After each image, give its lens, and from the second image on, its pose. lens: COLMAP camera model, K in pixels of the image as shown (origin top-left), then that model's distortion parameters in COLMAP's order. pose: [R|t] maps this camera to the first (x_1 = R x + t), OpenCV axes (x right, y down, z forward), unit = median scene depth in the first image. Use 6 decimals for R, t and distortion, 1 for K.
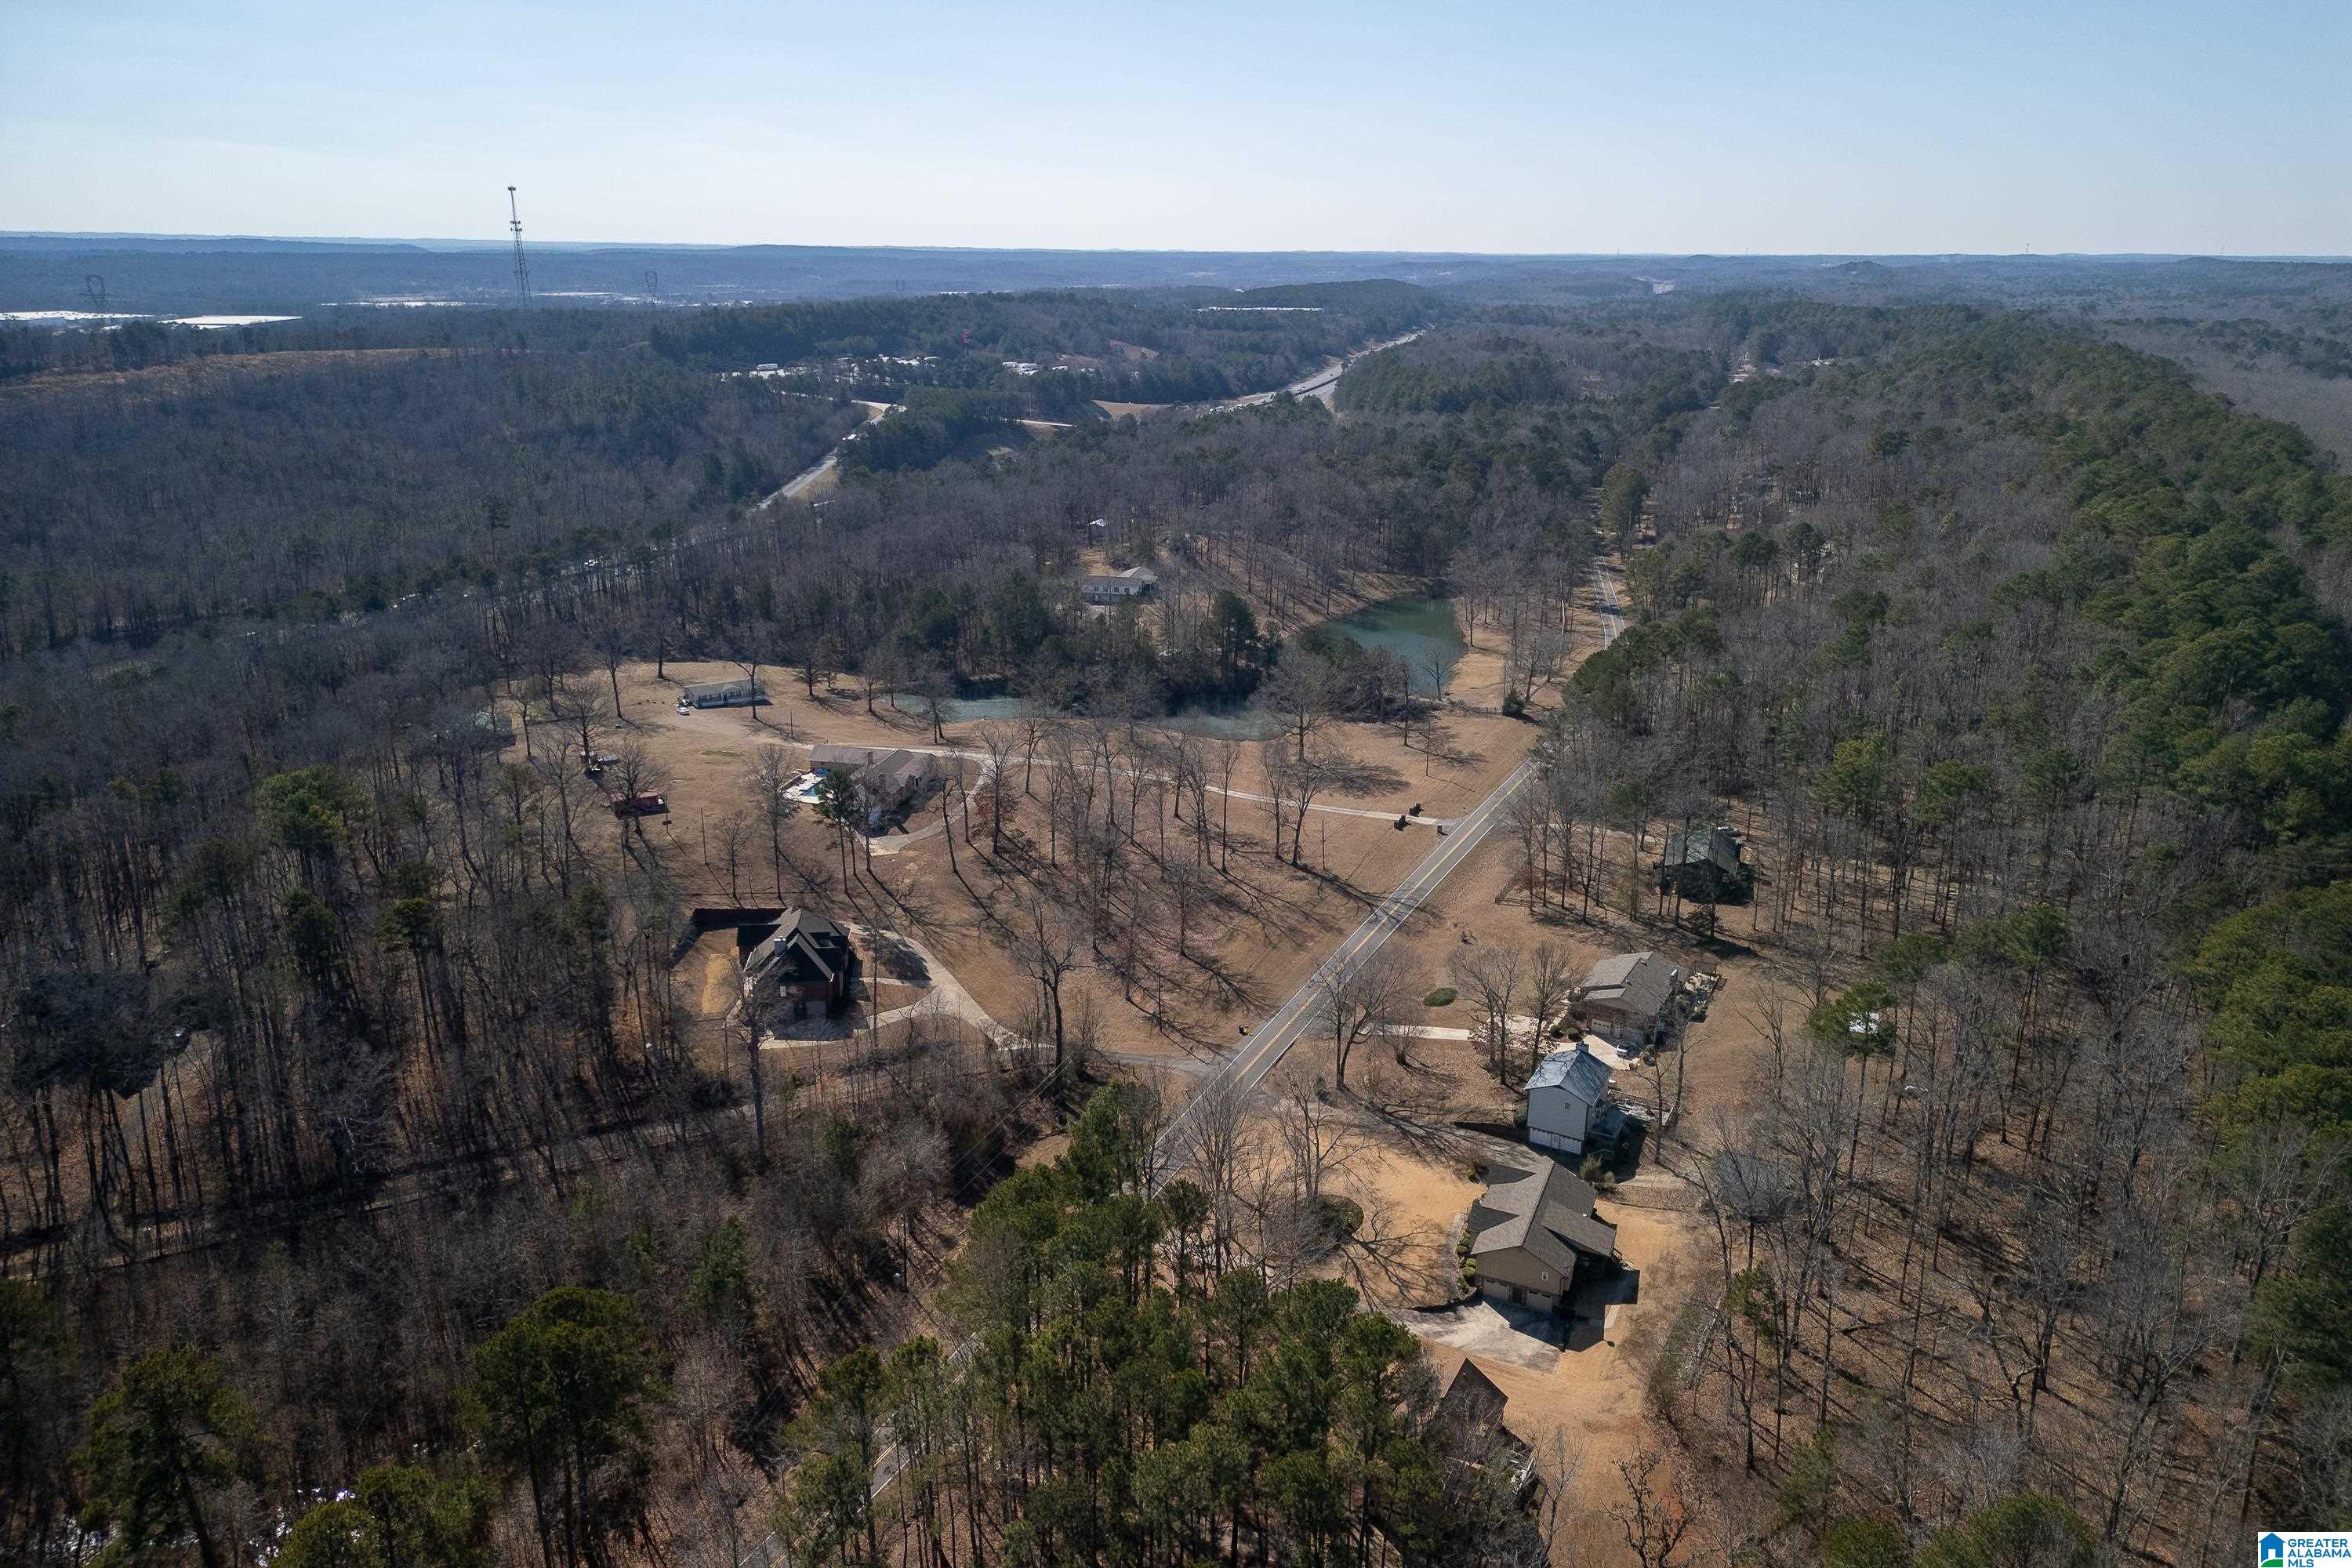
lens RADIAL K [[1628.4, 0, 1156.2], [0, 1628.4, 784.8], [0, 0, 1]] dist [0.066645, -0.069835]
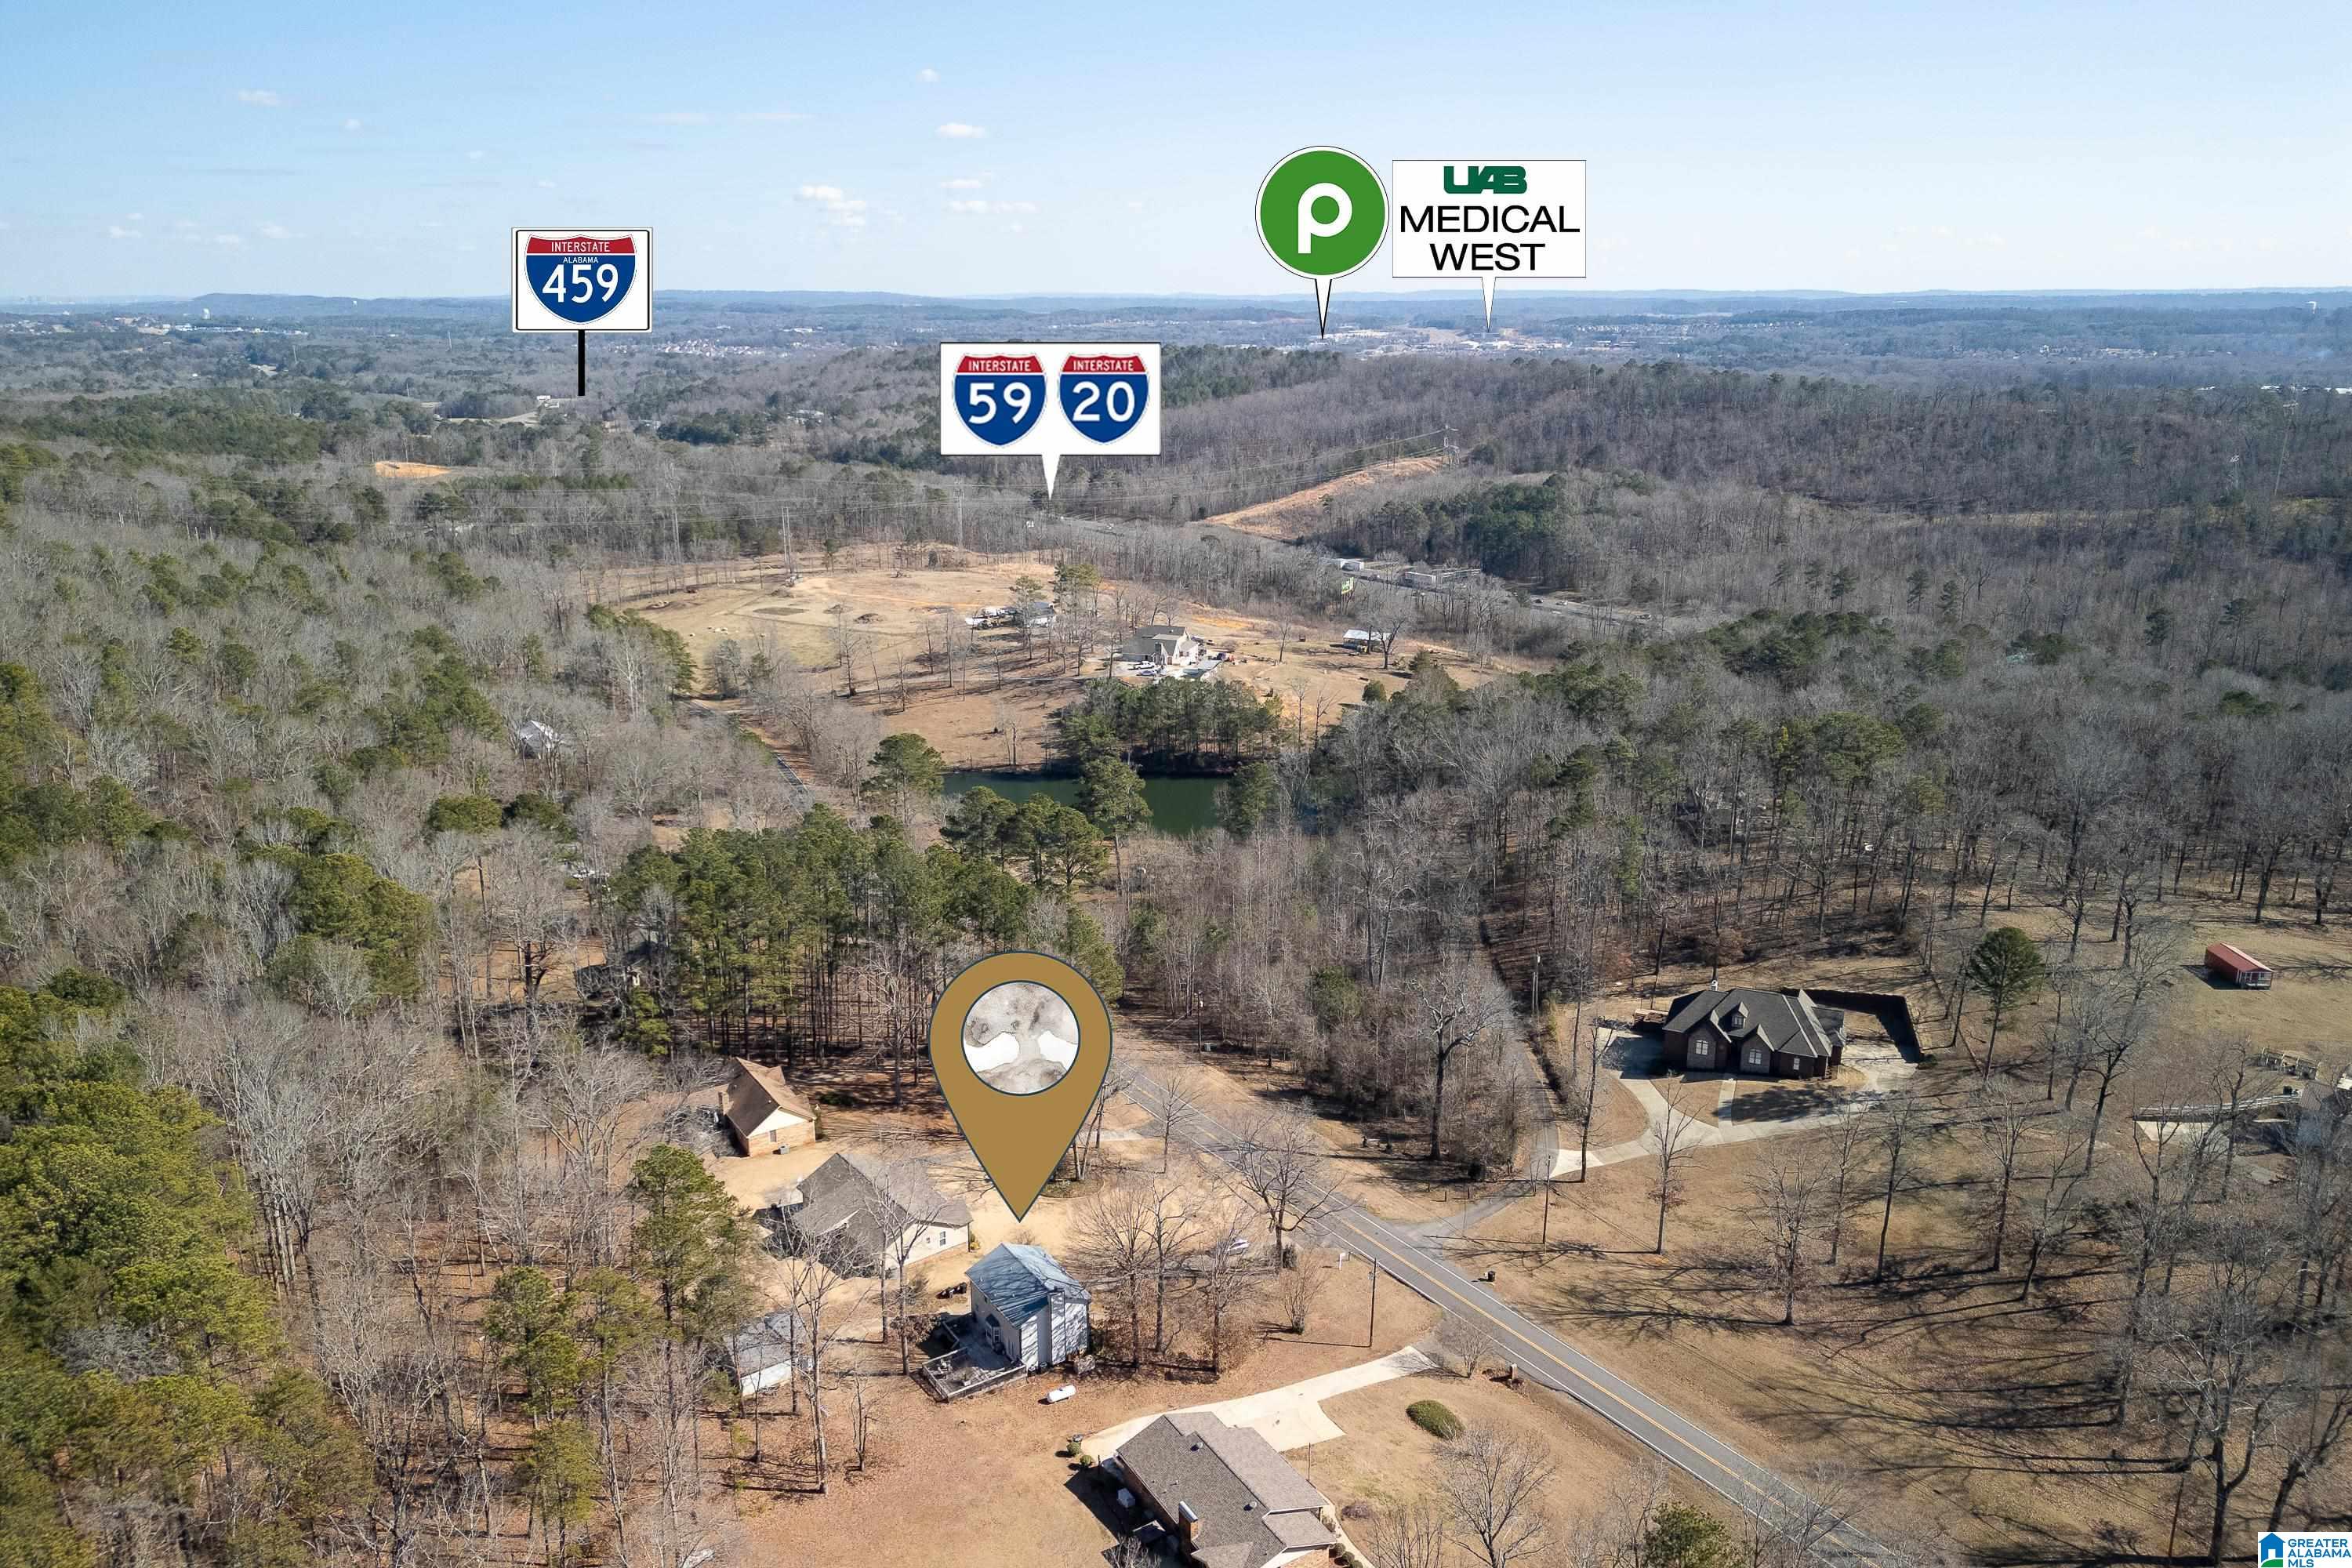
lens RADIAL K [[1628.4, 0, 1167.4], [0, 1628.4, 785.6], [0, 0, 1]] dist [0.066645, -0.069835]
pose [[-0.479058, 0.244243, -0.843118, 0.686564], [-0.269280, 0.873304, 0.405991, -0.302415], [0.835459, 0.421528, -0.352594, 1.032645]]
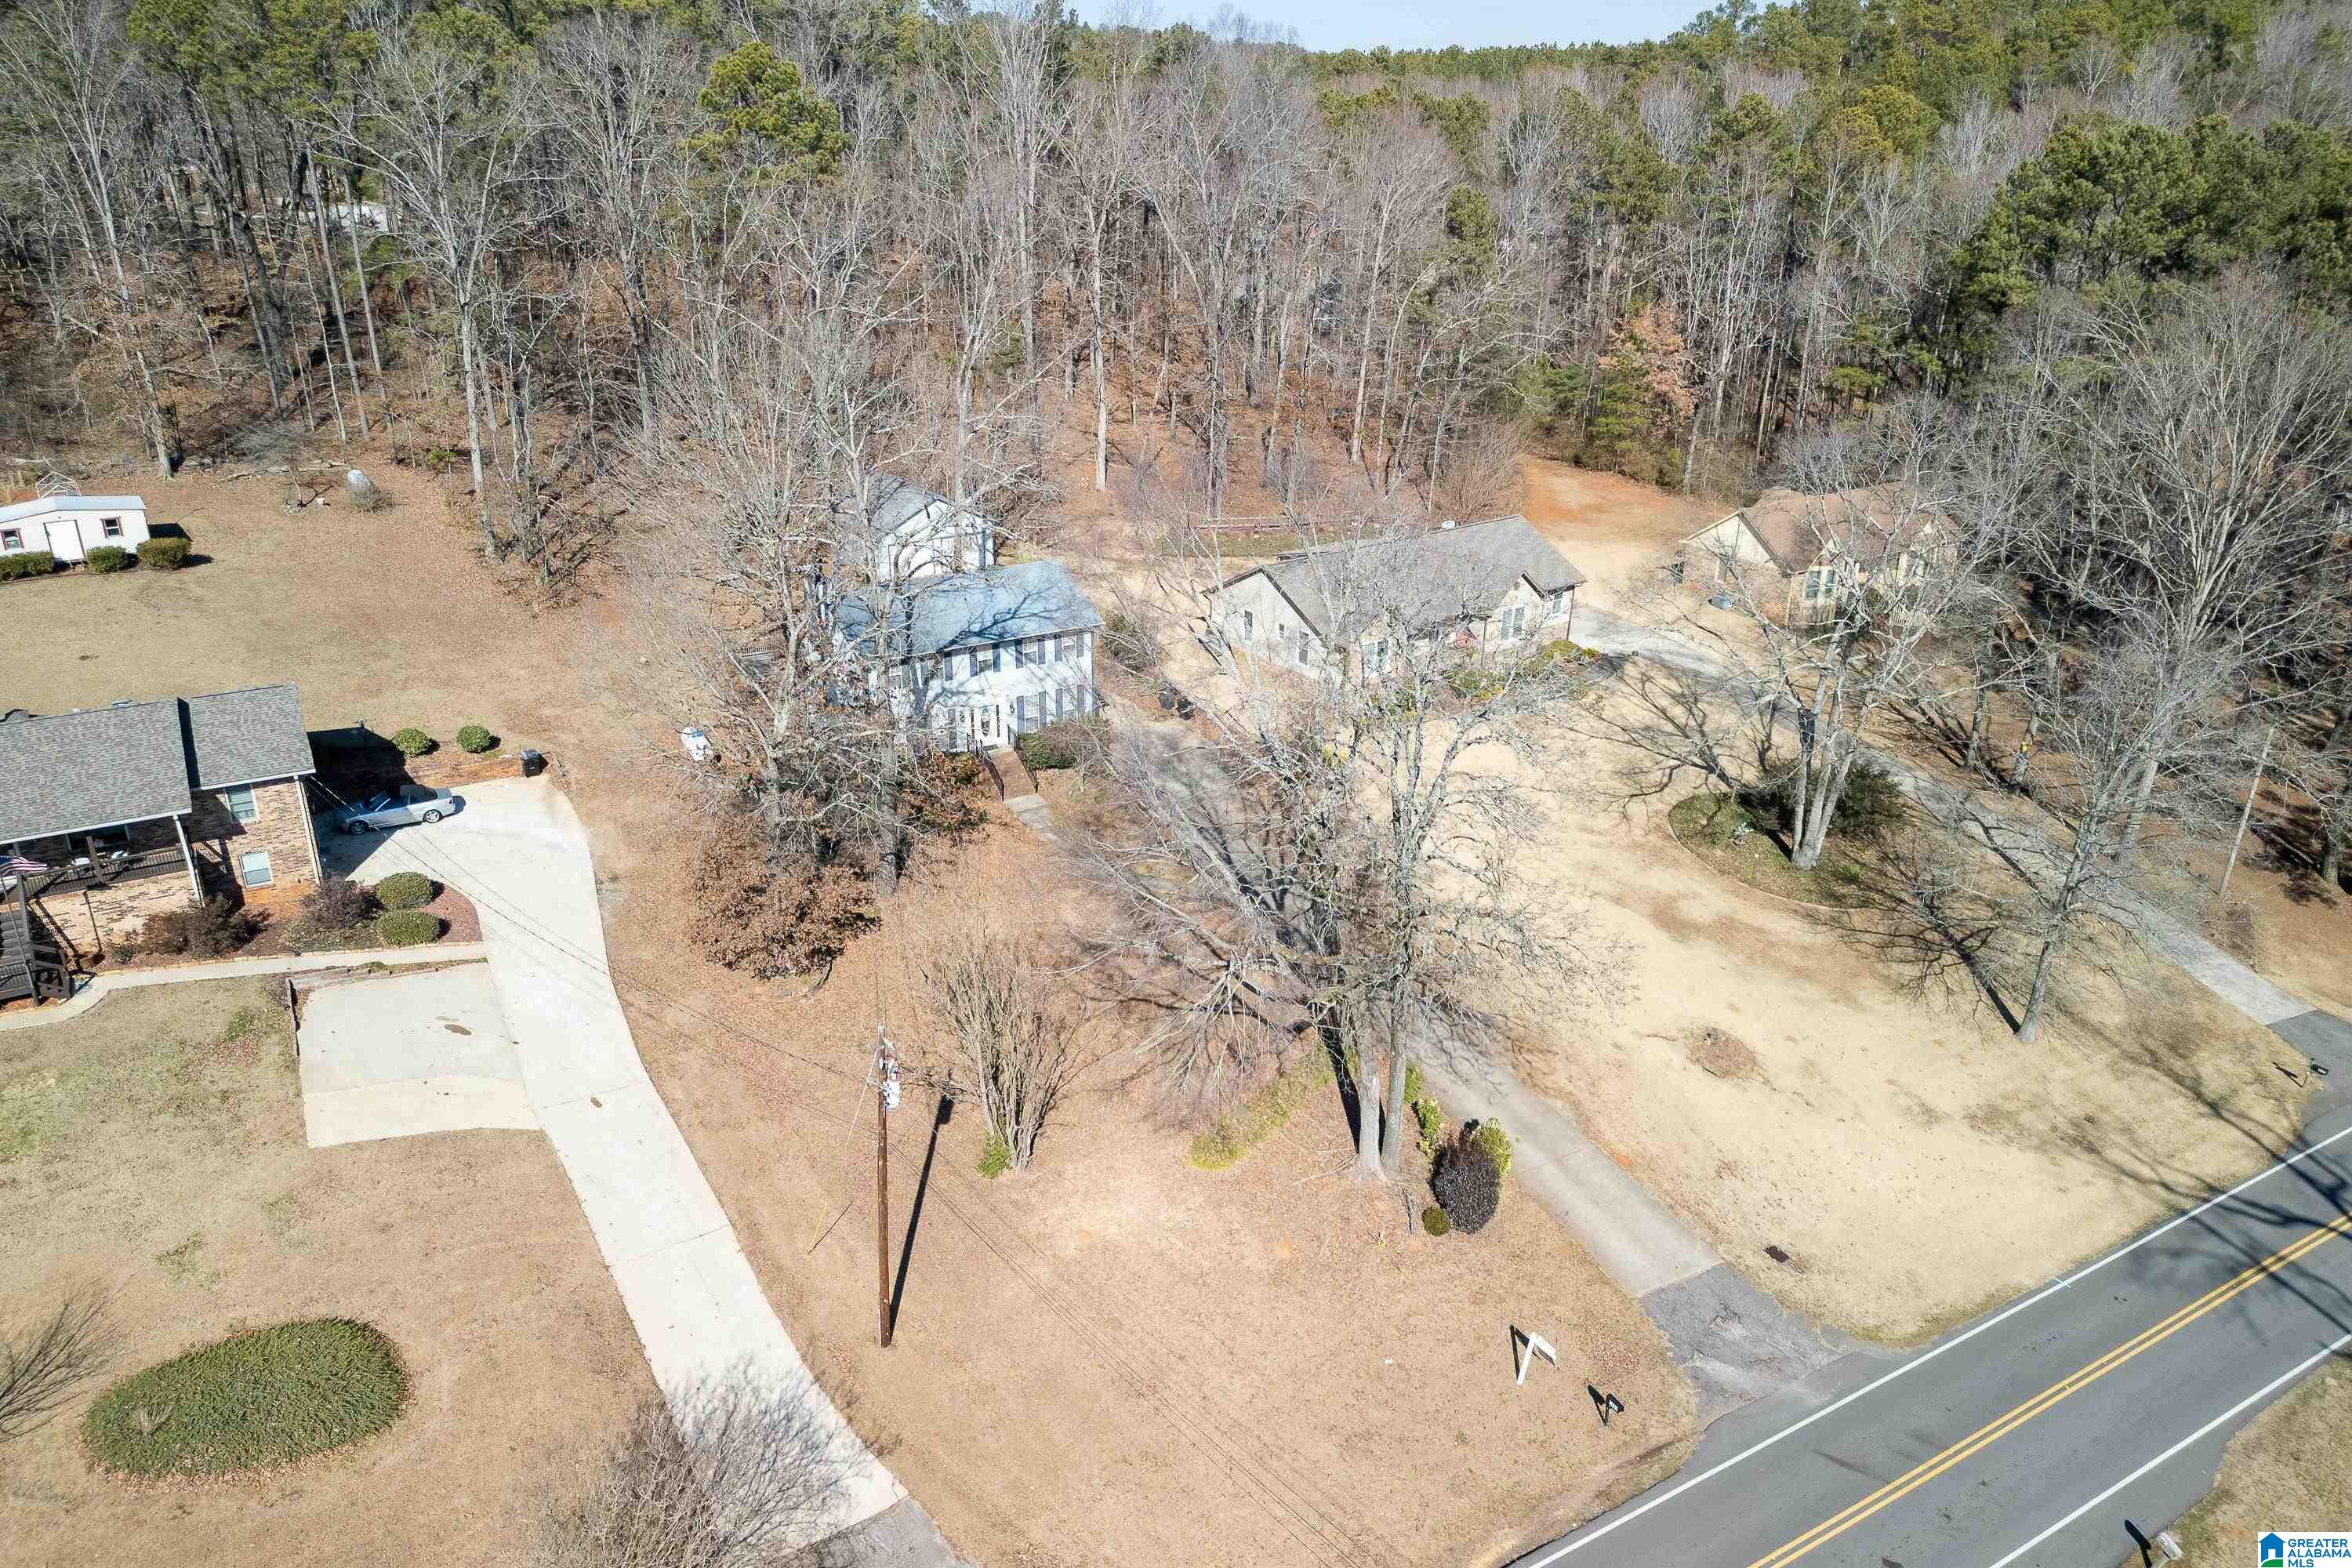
lens RADIAL K [[1628.4, 0, 1166.8], [0, 1628.4, 807.0], [0, 0, 1]] dist [0.066645, -0.069835]
pose [[-0.862168, -0.210944, 0.460618, 0.041019], [0.149017, 0.763383, 0.628522, 0.004352], [-0.484211, 0.610531, -0.626730, 1.020423]]
